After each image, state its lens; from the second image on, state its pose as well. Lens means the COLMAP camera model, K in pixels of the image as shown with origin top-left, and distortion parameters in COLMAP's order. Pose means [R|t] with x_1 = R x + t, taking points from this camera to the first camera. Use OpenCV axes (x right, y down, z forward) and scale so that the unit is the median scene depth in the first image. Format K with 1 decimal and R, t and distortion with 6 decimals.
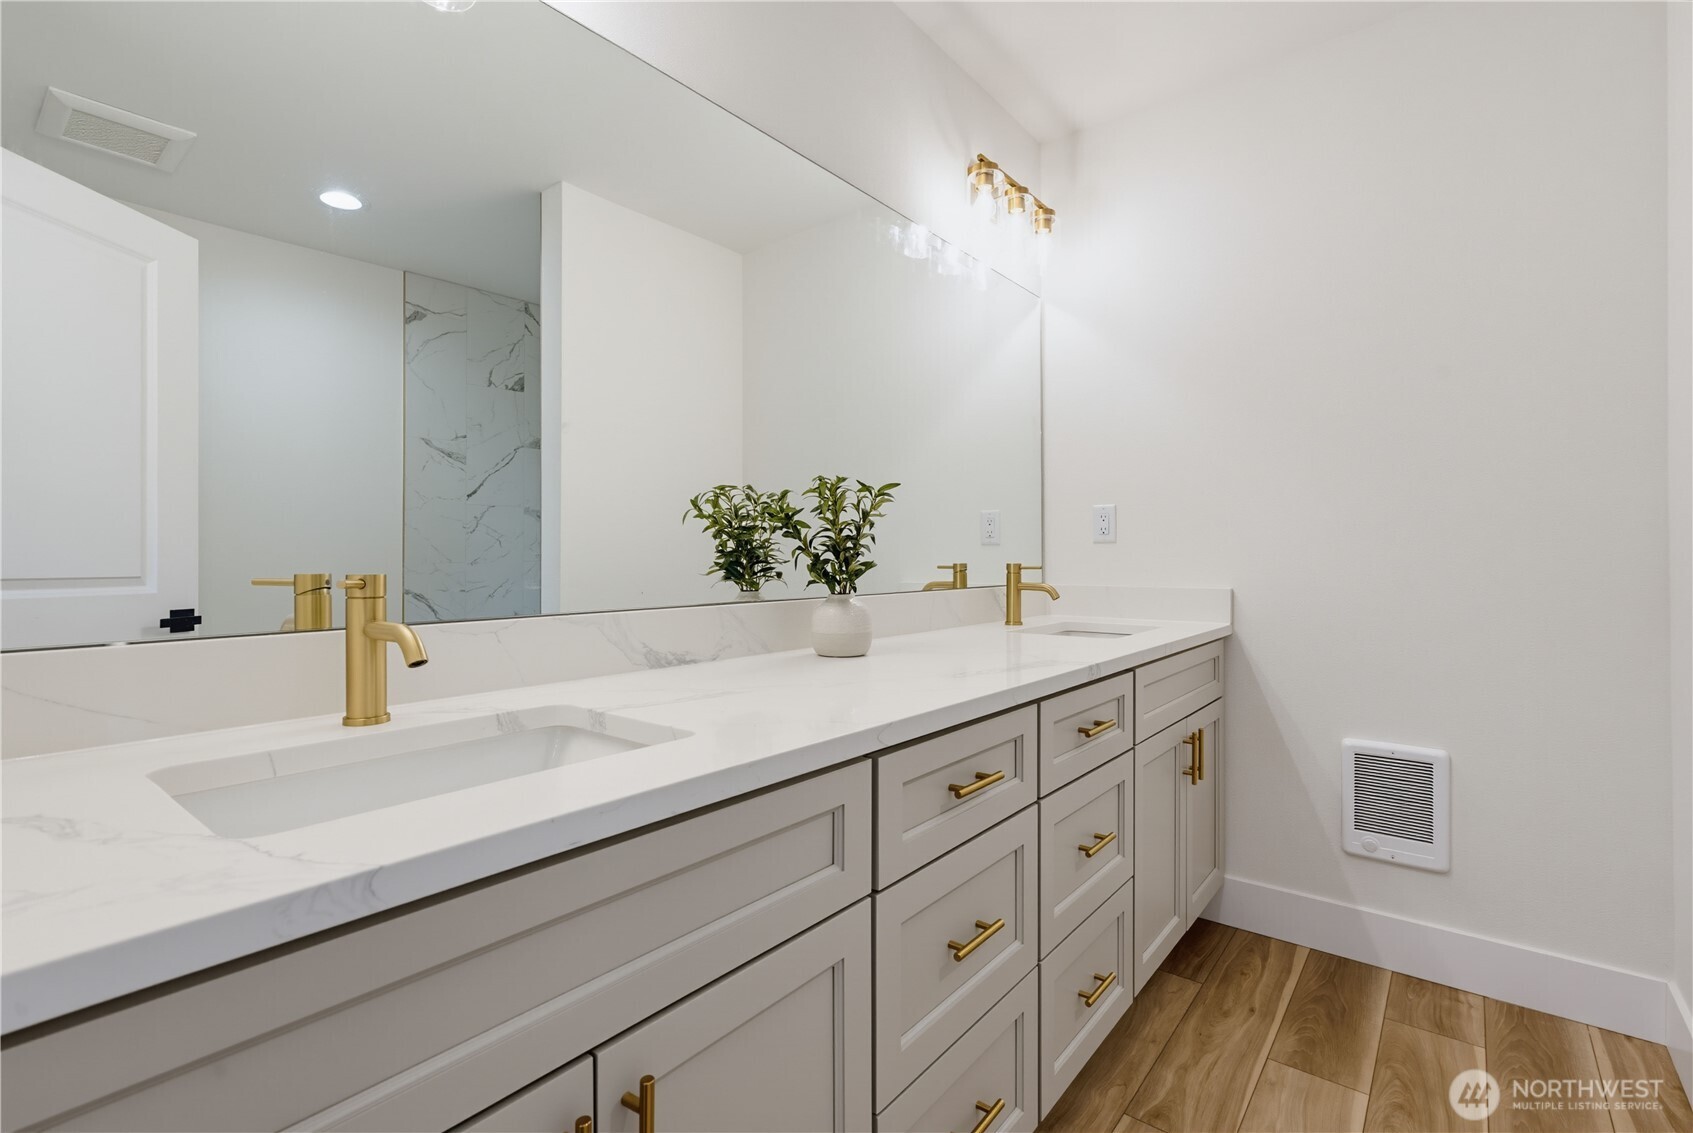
lens RADIAL K [[774.7, 0, 837.3], [0, 774.7, 557.9], [0, 0, 1]] dist [0.000123, 0.000206]
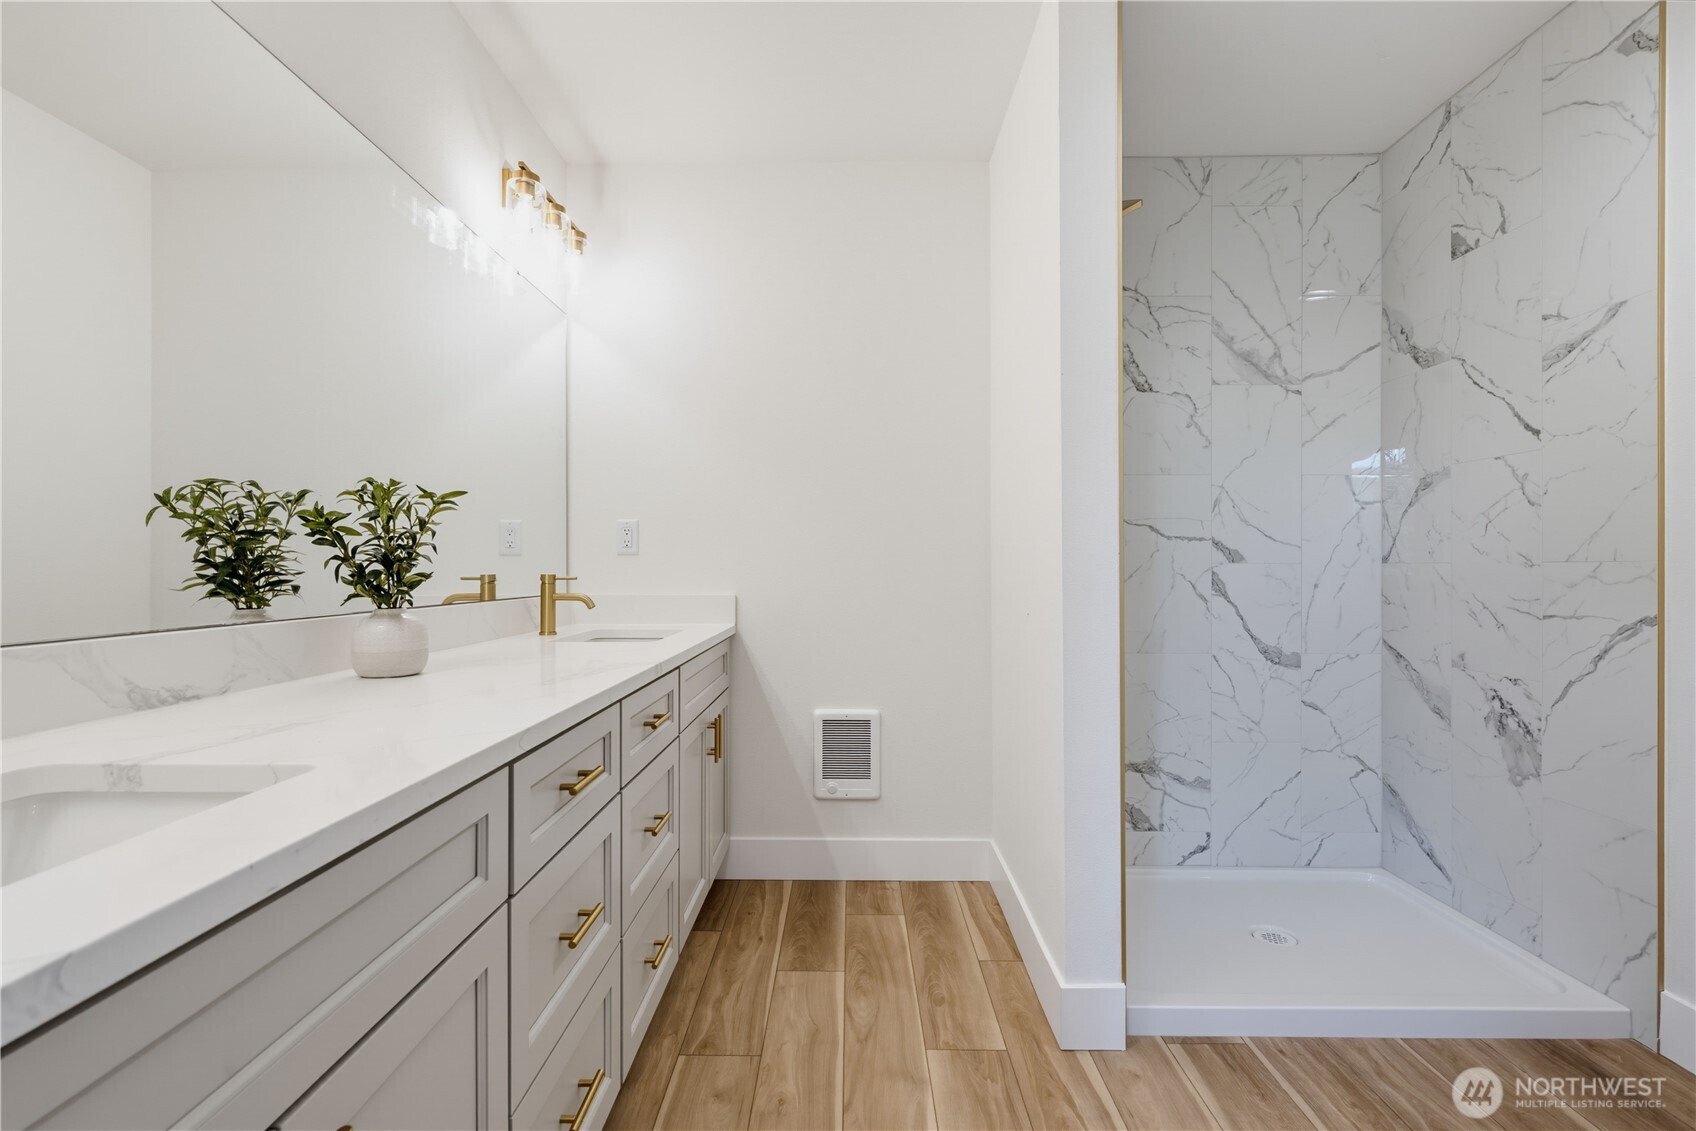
lens RADIAL K [[776.0, 0, 839.6], [0, 776.0, 569.1], [0, 0, 1]] dist [0.000123, 0.000206]
pose [[0.784088, 0.000288, 0.620649, -0.121208], [-0.000806, 1.000000, 0.000555, -0.000543], [-0.620649, -0.000935, 0.784088, -0.034692]]
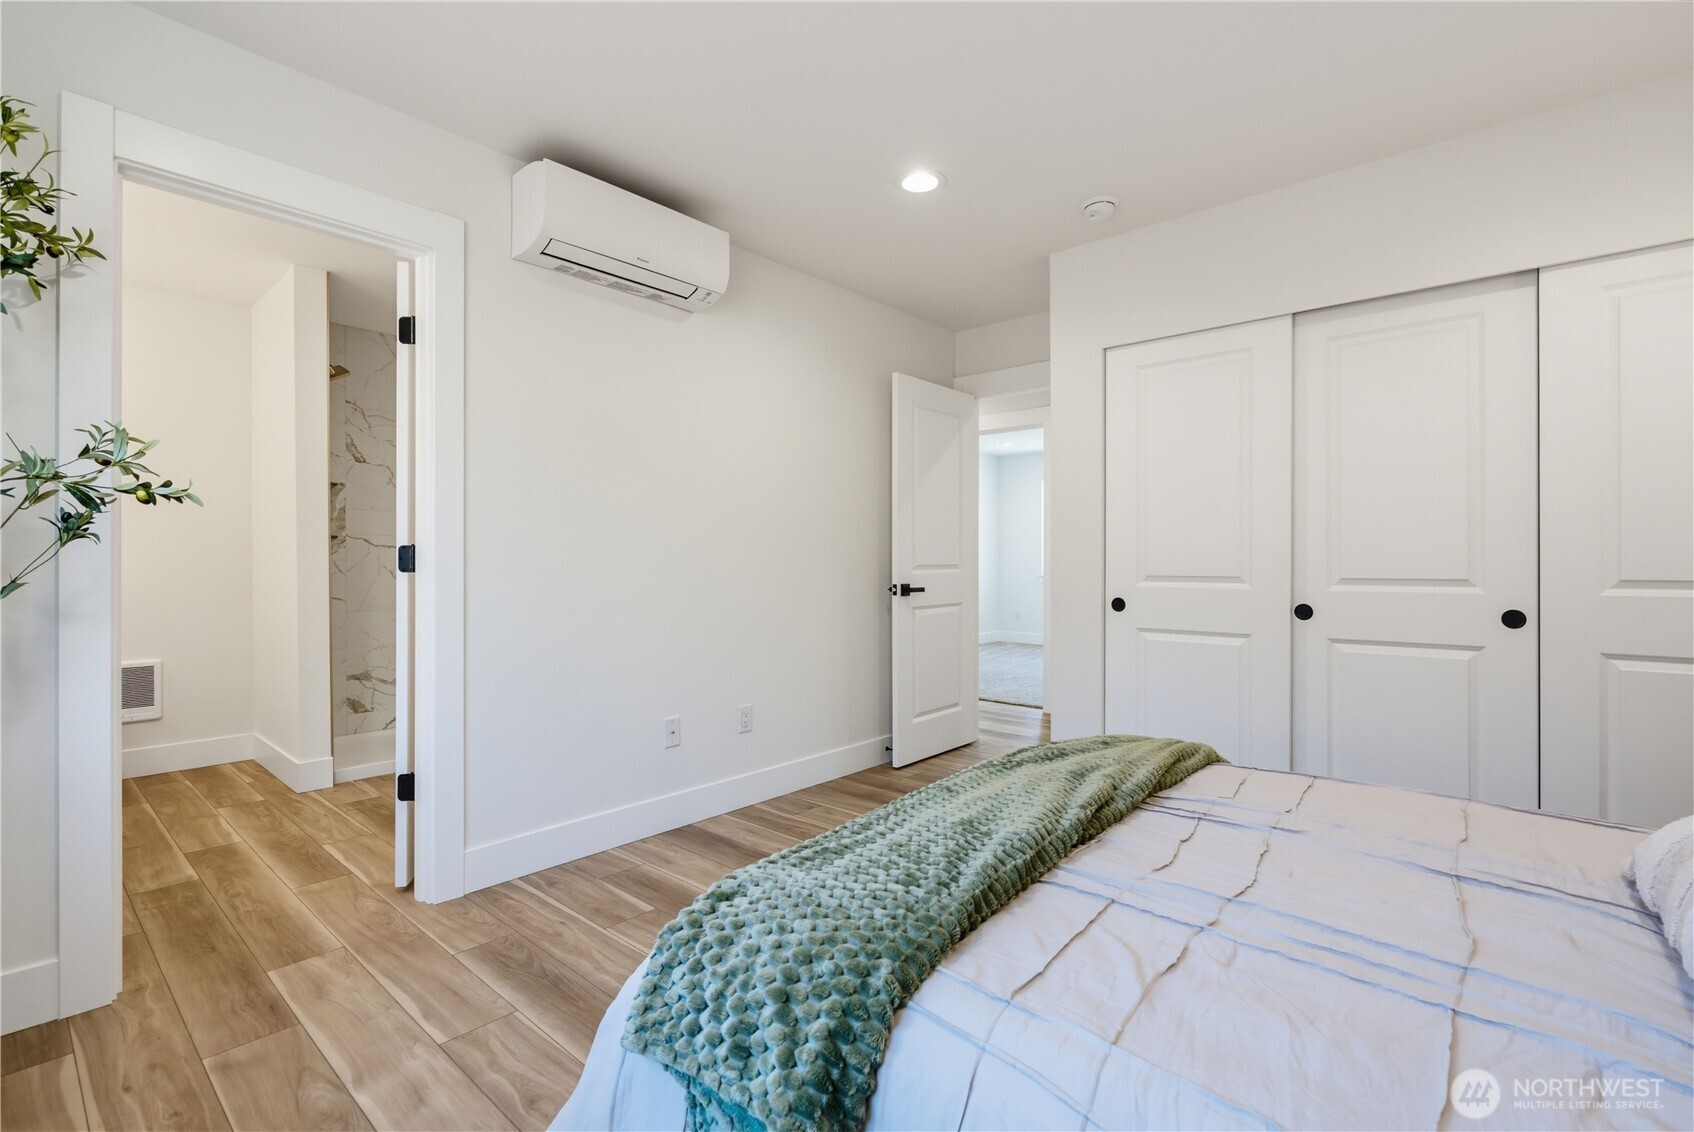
lens RADIAL K [[775.1, 0, 846.2], [0, 775.1, 556.3], [0, 0, 1]] dist [0.000123, 0.000206]
pose [[0.045470, -0.001905, 0.998964, -1.184323], [0.001389, 0.999997, 0.001843, -0.024517], [-0.998965, 0.001304, 0.045473, -0.910135]]
